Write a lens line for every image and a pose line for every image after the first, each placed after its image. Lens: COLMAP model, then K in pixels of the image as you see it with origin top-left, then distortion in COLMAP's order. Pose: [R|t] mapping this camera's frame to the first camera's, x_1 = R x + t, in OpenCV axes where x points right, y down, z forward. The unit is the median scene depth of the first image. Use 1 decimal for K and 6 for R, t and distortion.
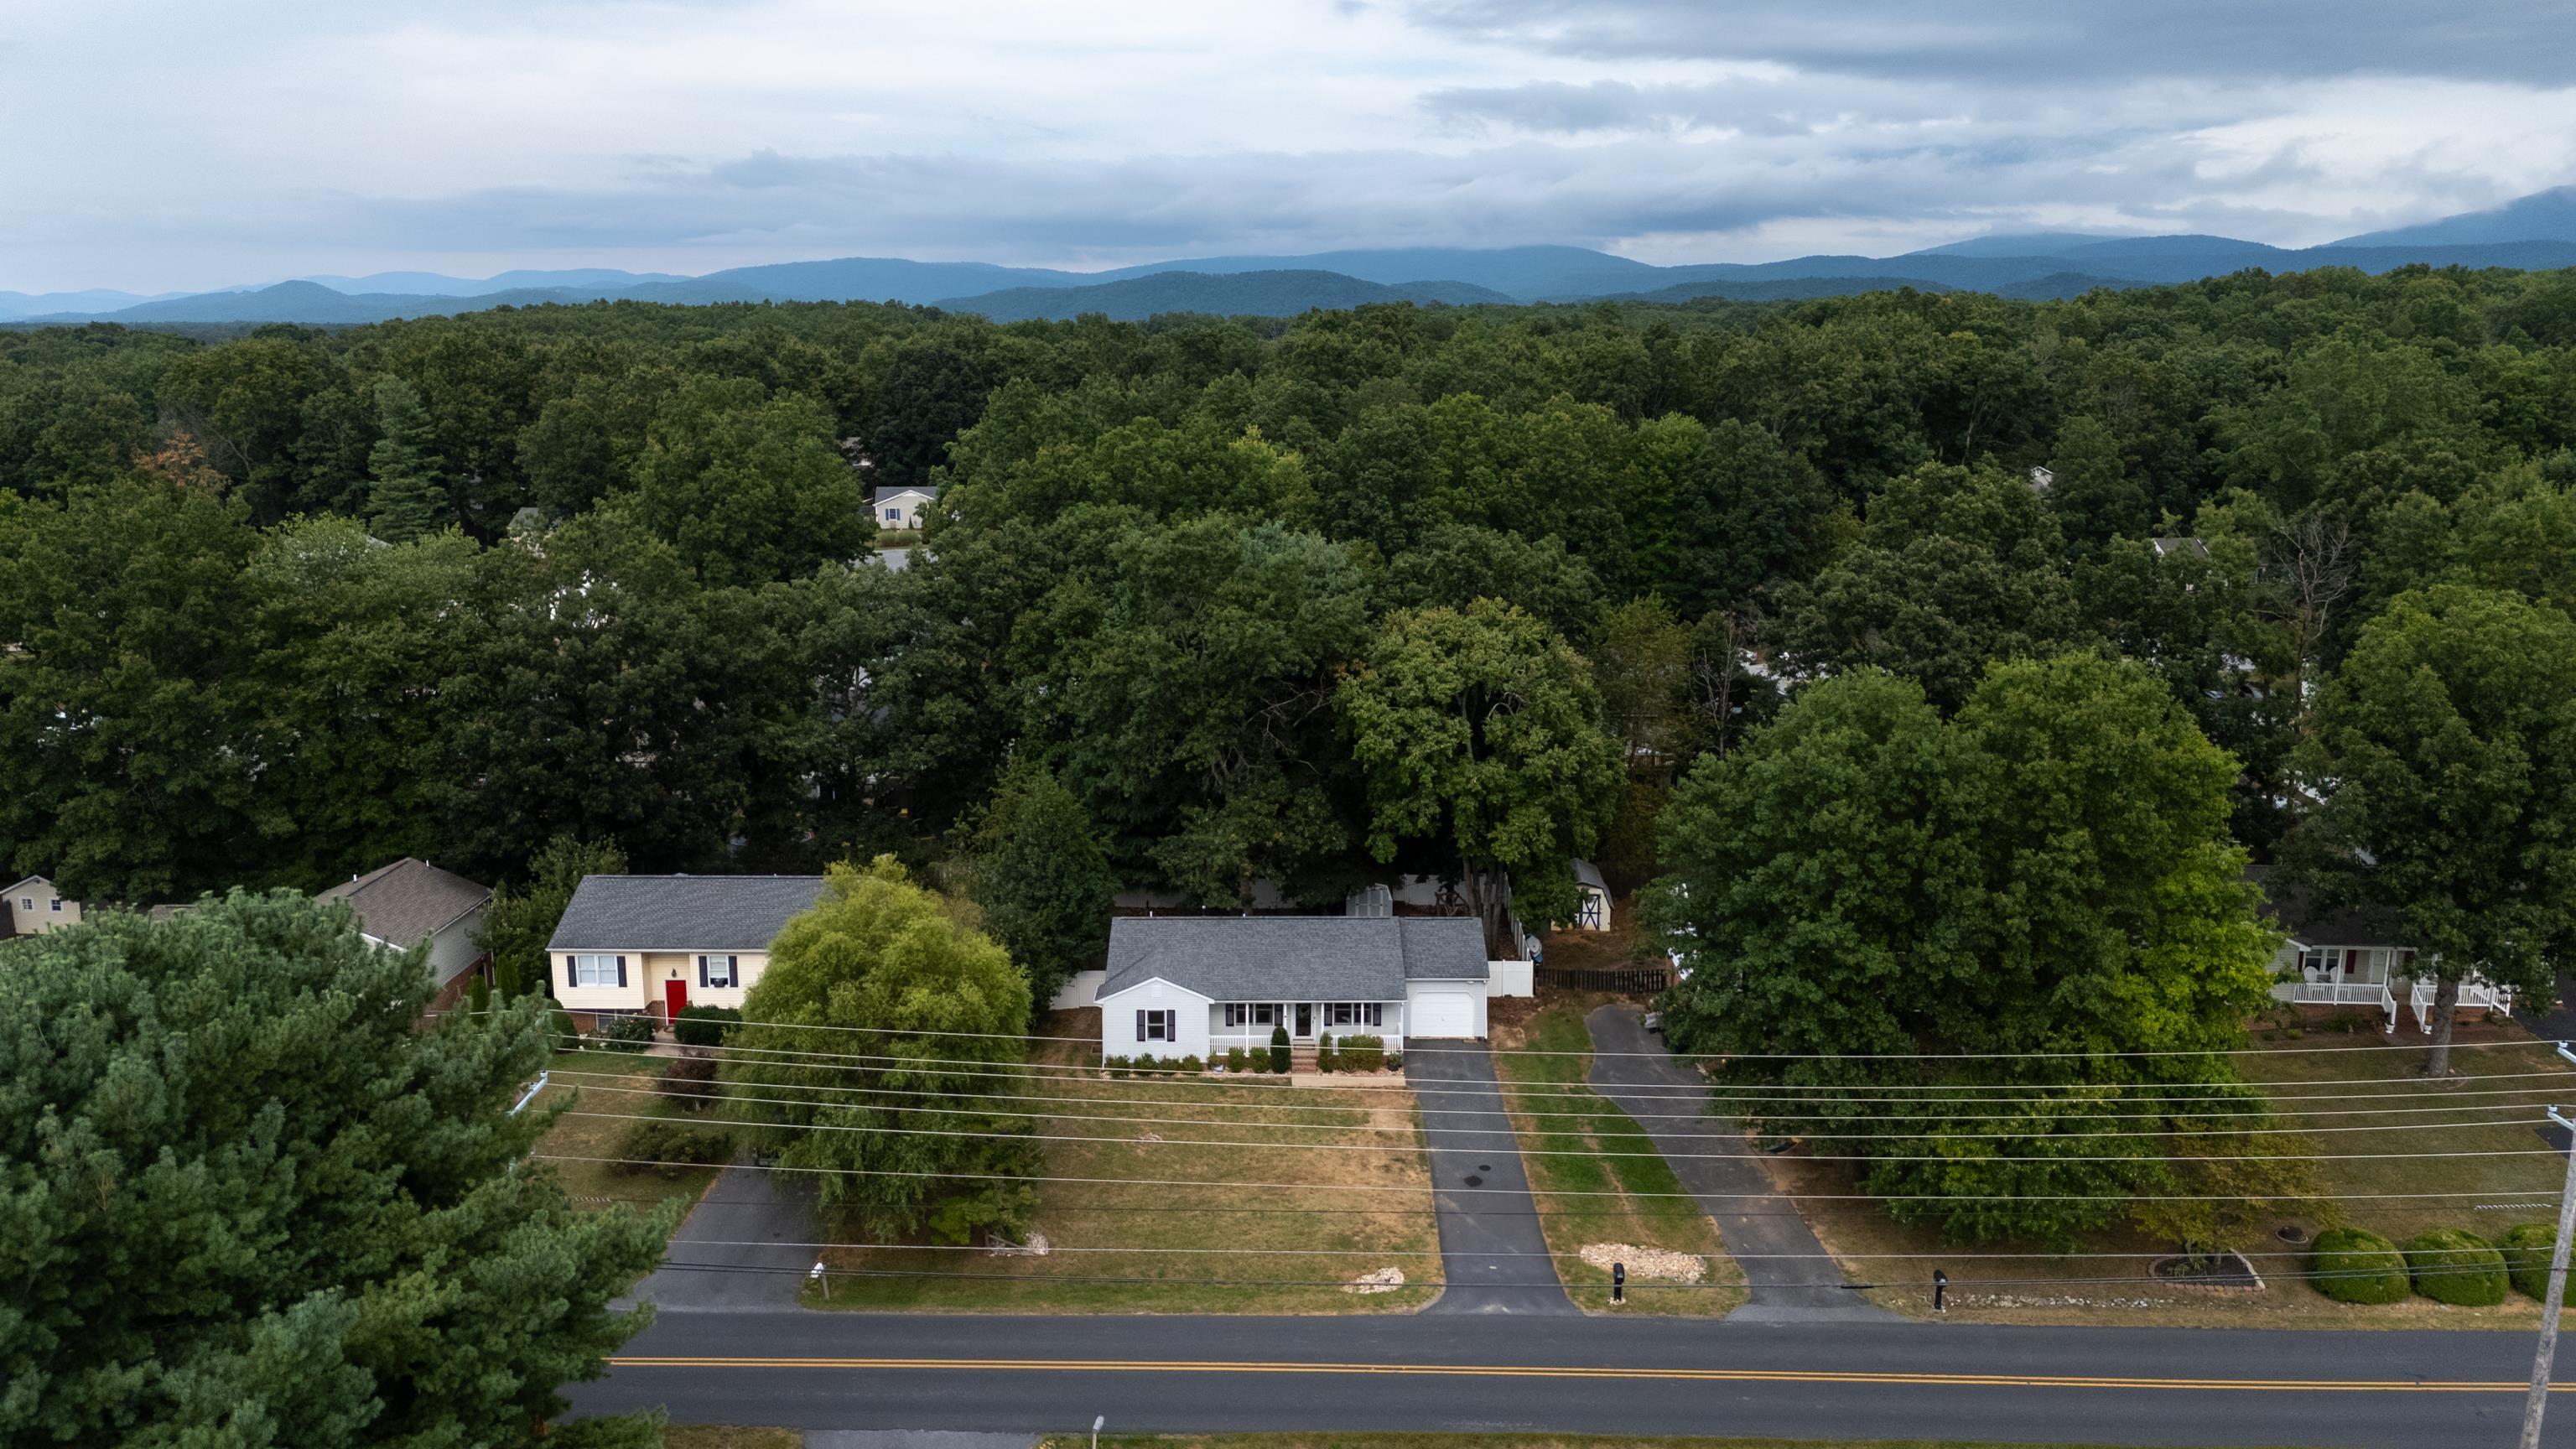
lens RADIAL K [[1890.9, 0, 1288.0], [0, 1890.9, 724.5], [0, 0, 1]] dist [0.082782, -0.083069]
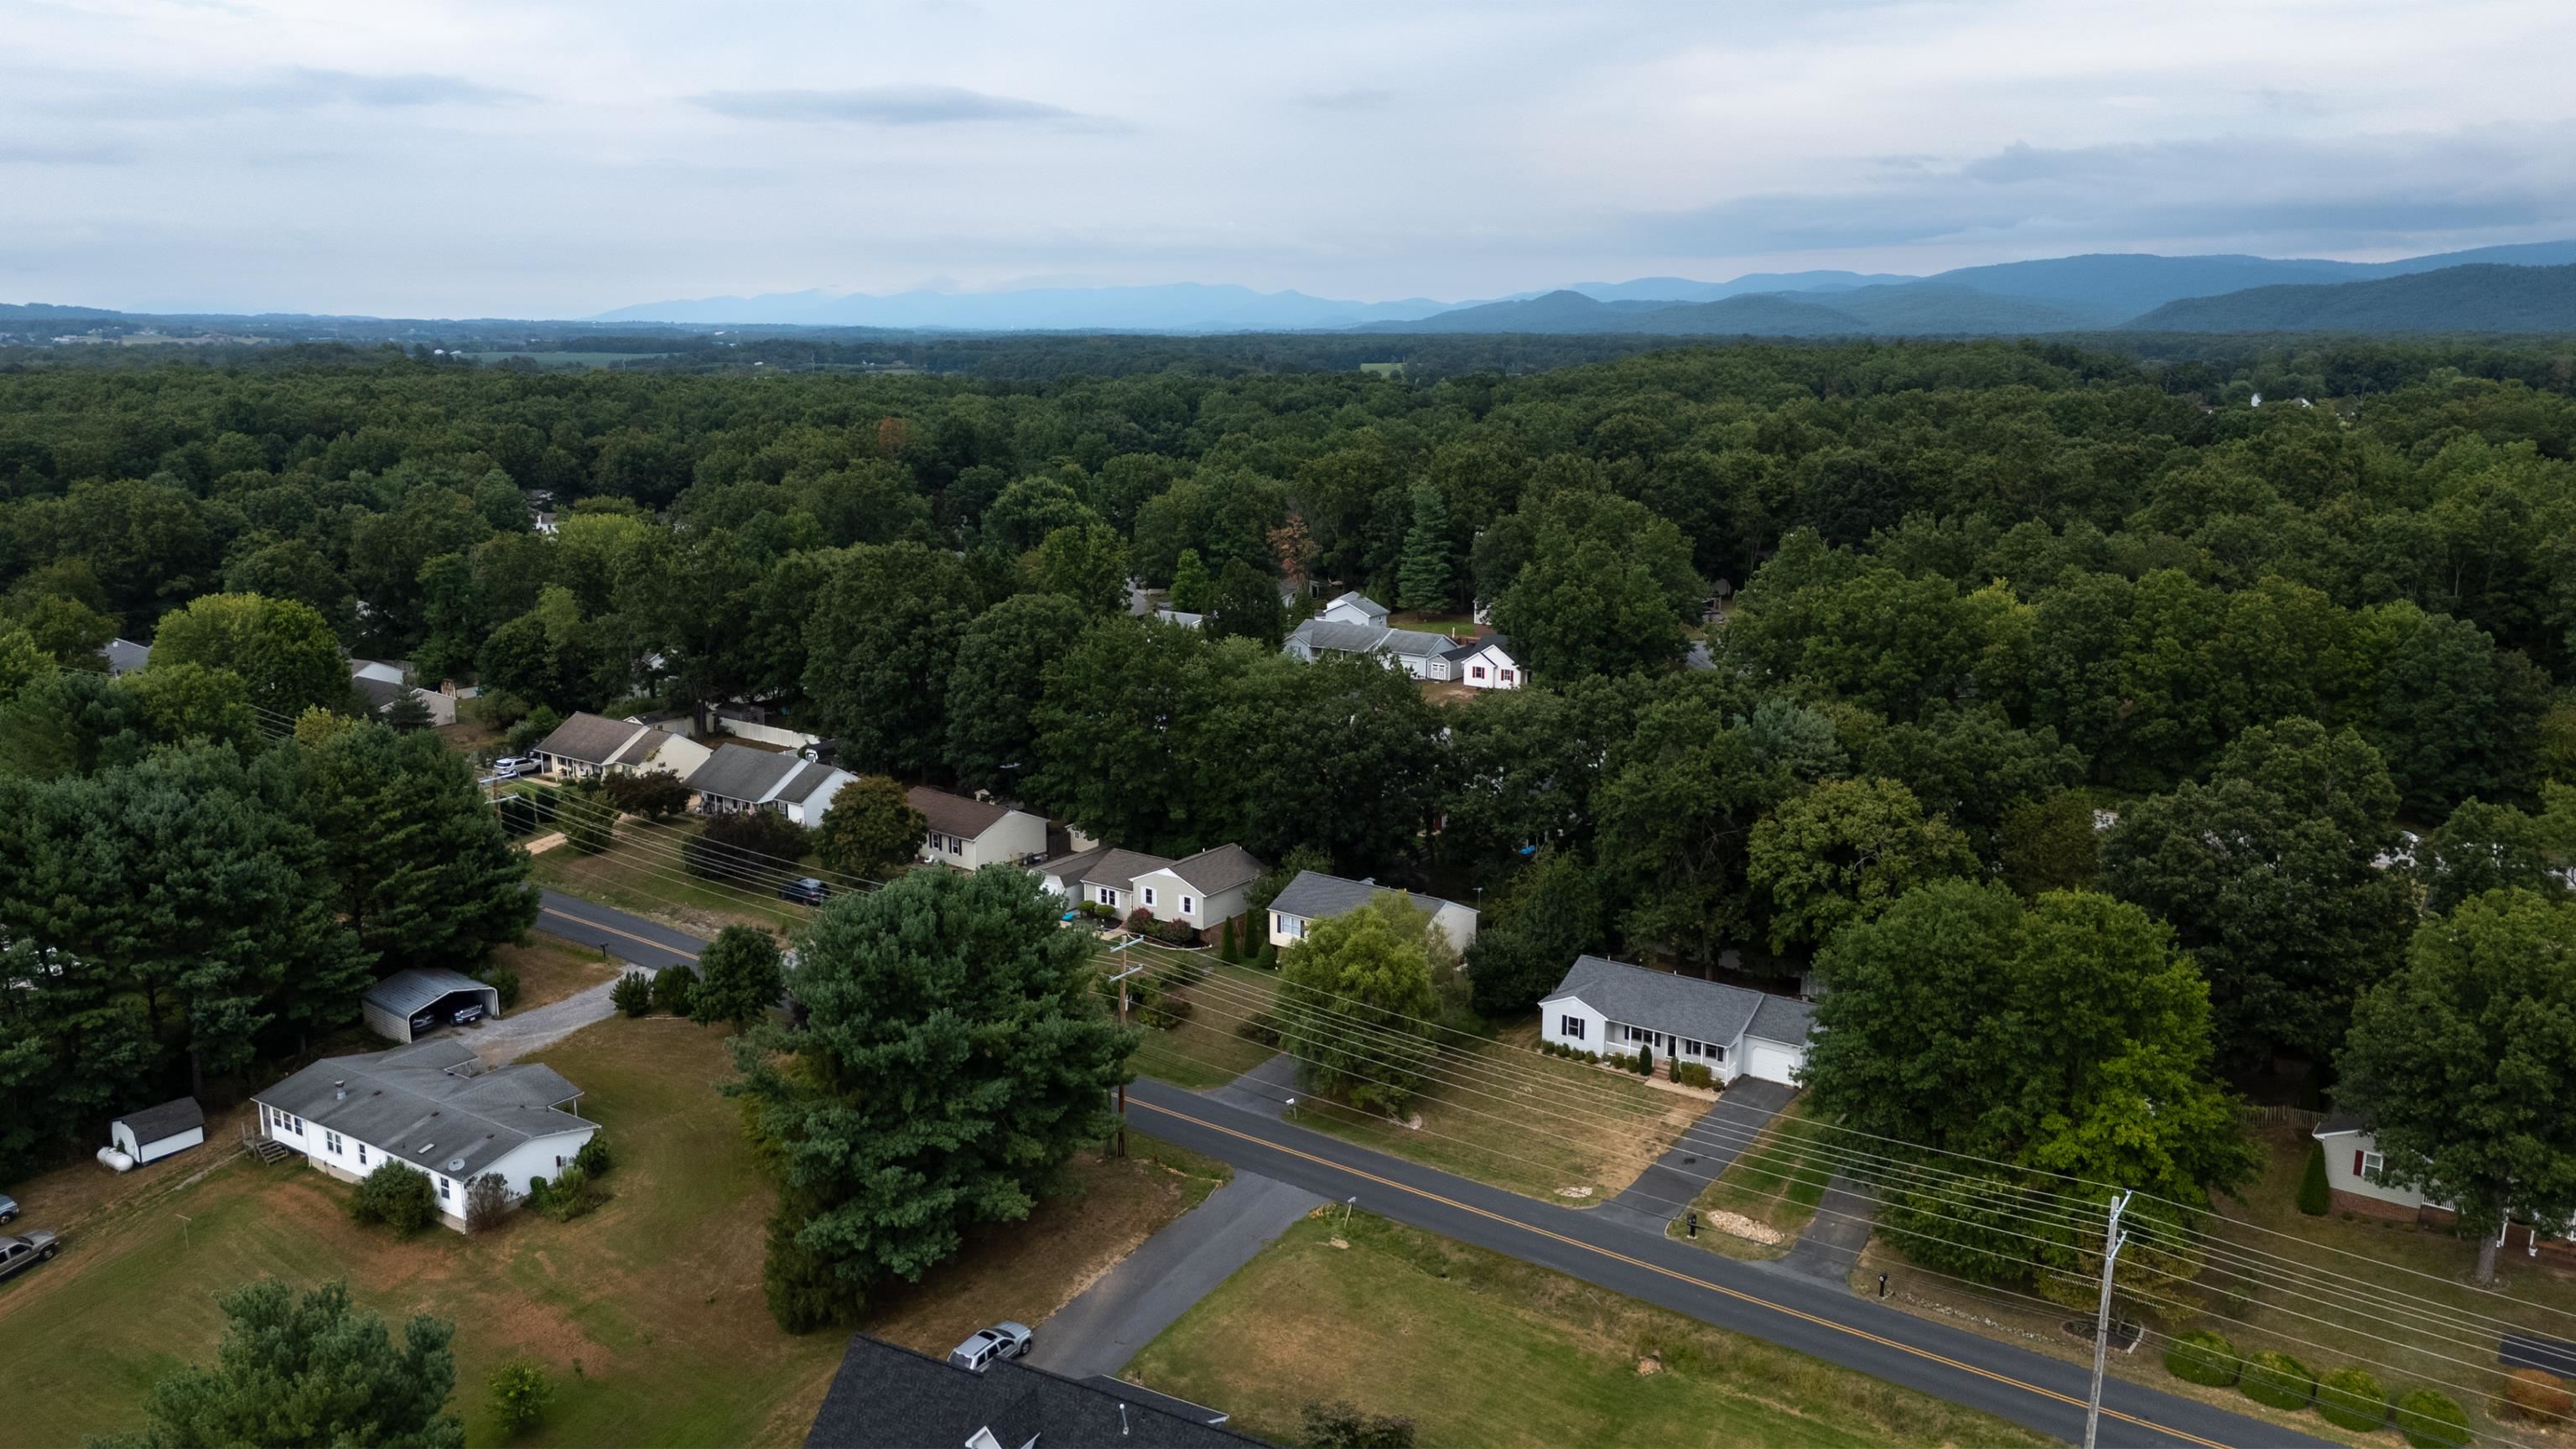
lens RADIAL K [[1886.1, 0, 1222.4], [0, 1886.1, 719.2], [0, 0, 1]] dist [0.003491, -0.003028]
pose [[0.800431, 0.118216, -0.587652, 0.575029], [-0.118015, 0.992251, 0.038861, -0.117728], [0.587692, 0.038246, 0.808180, -0.430320]]
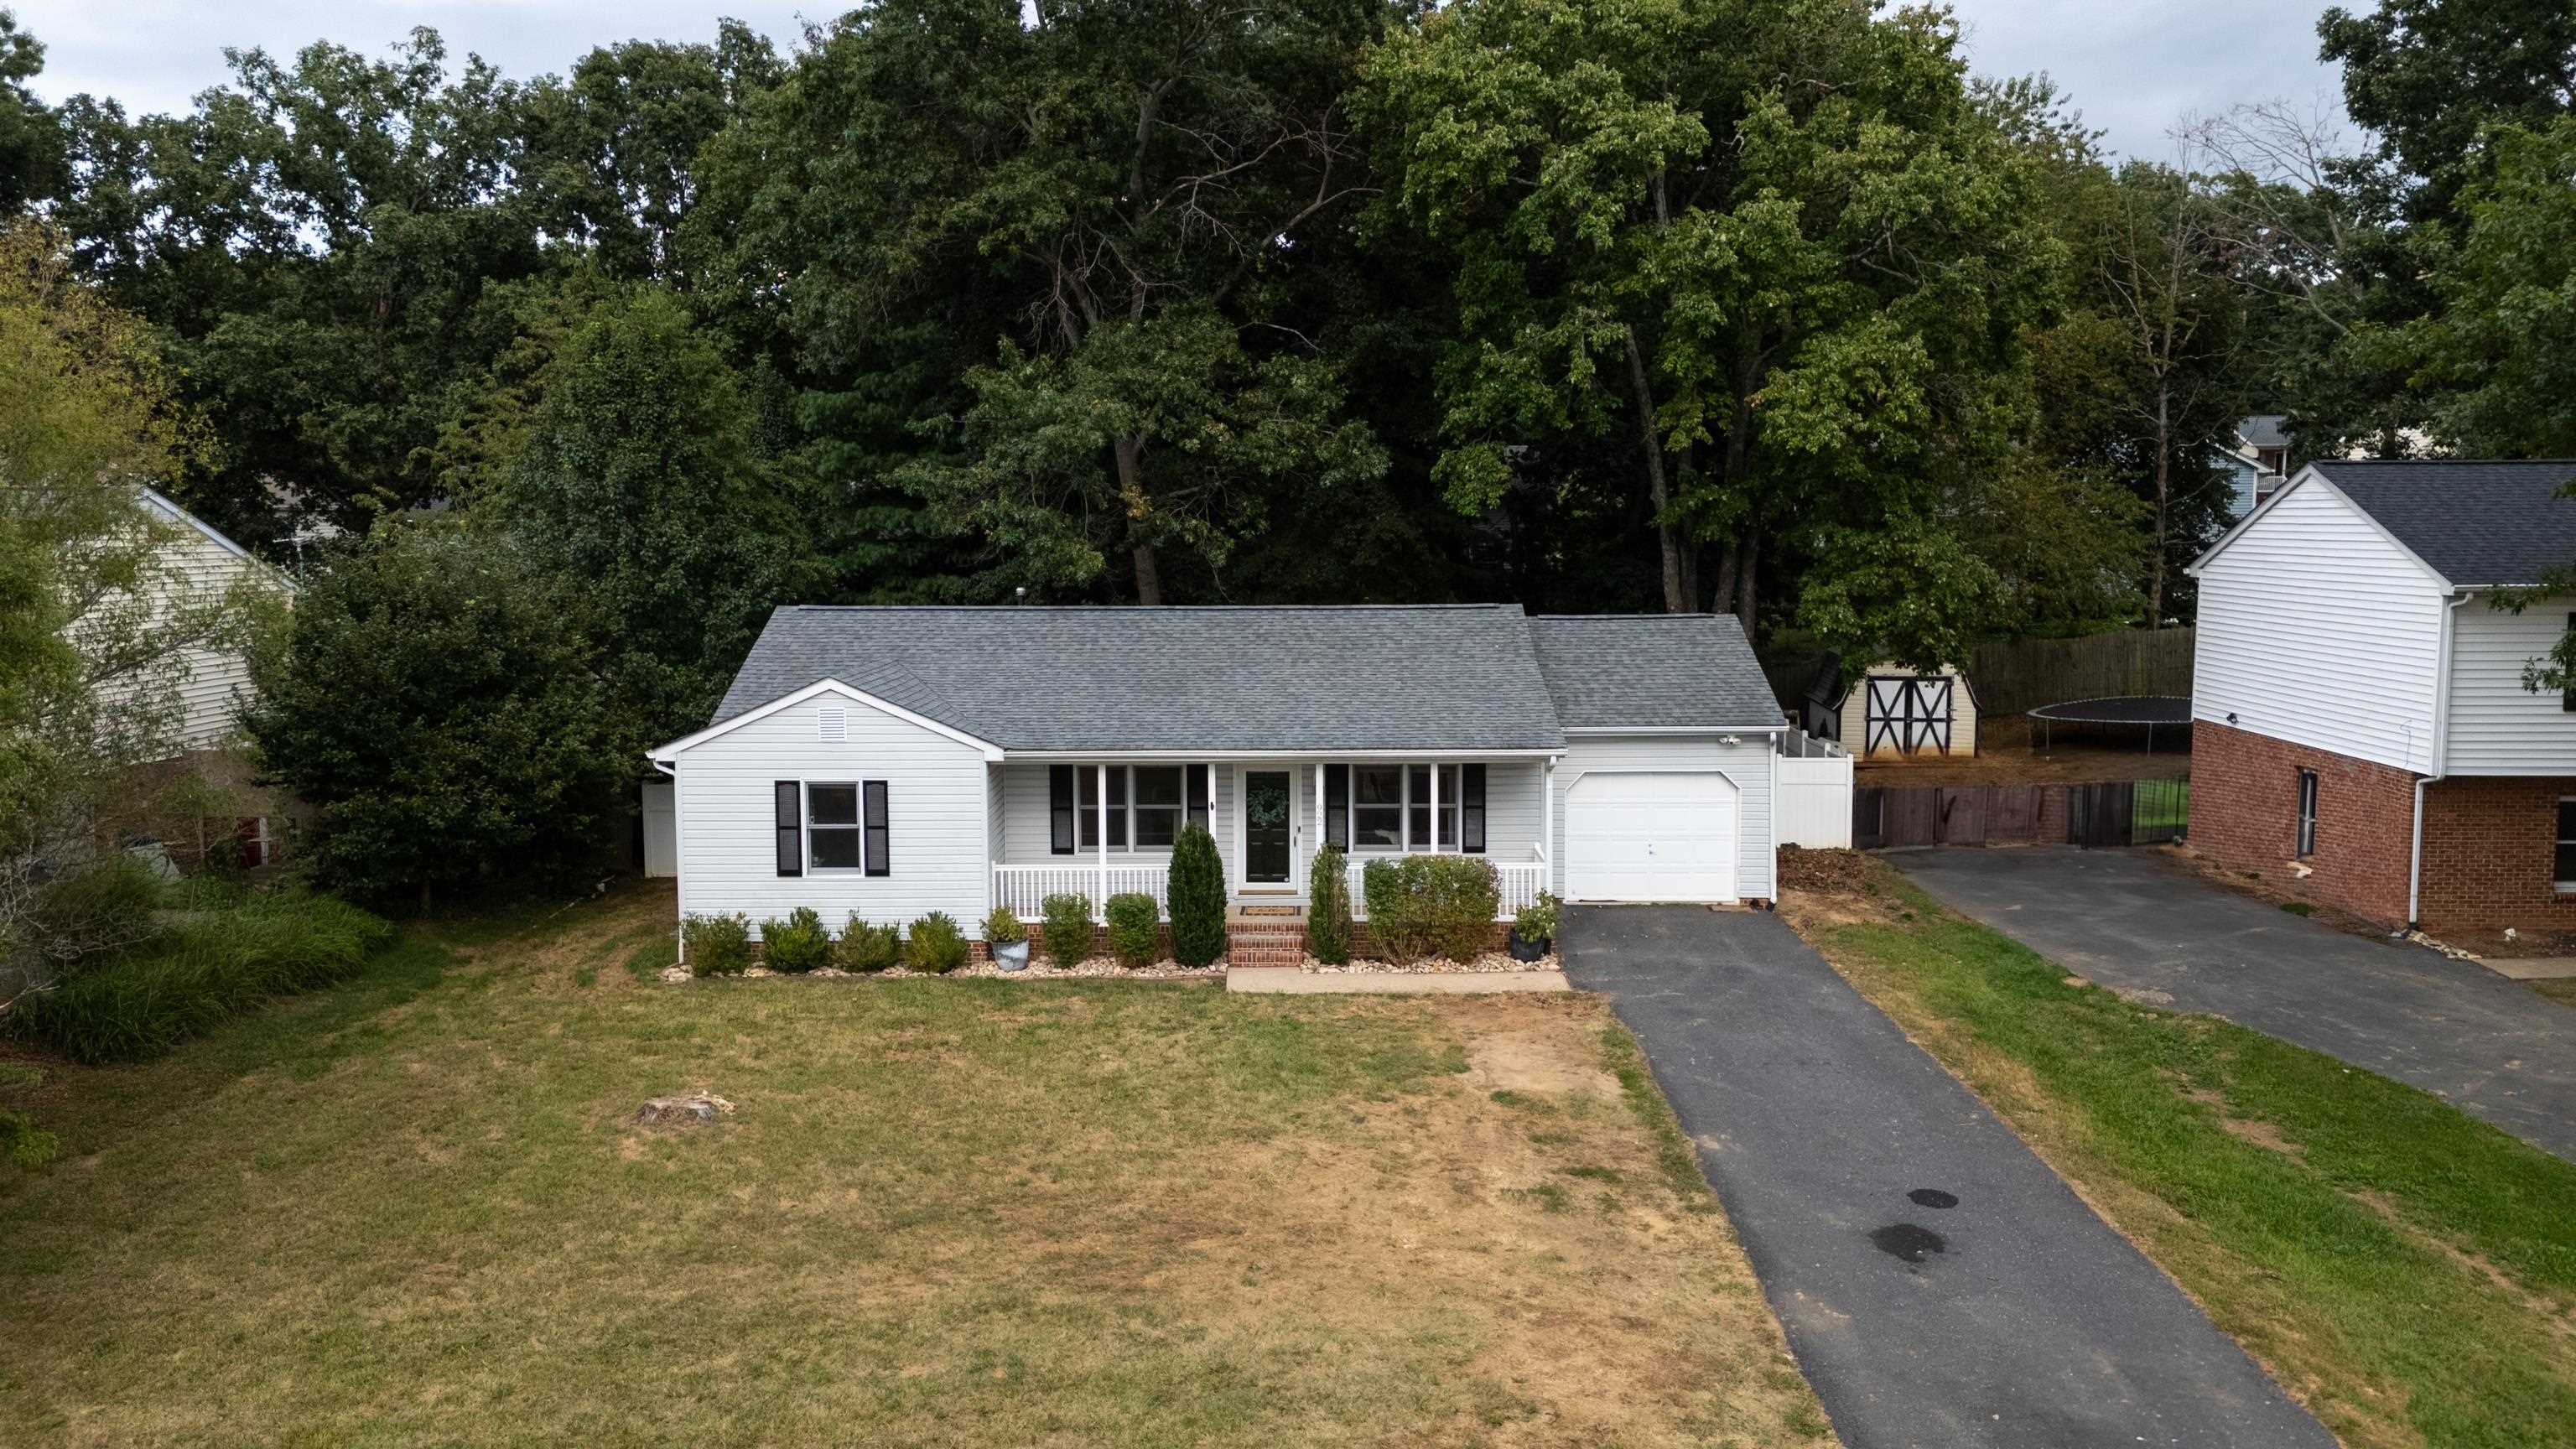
lens RADIAL K [[1906.0, 0, 1288.0], [0, 1906.0, 724.5], [0, 0, 1]] dist [0.083147, -0.086999]
pose [[0.999838, -0.003819, -0.017595, 0.018517], [0.002038, 0.994966, -0.100191, 0.172846], [0.017889, 0.100139, 0.994813, 0.647390]]
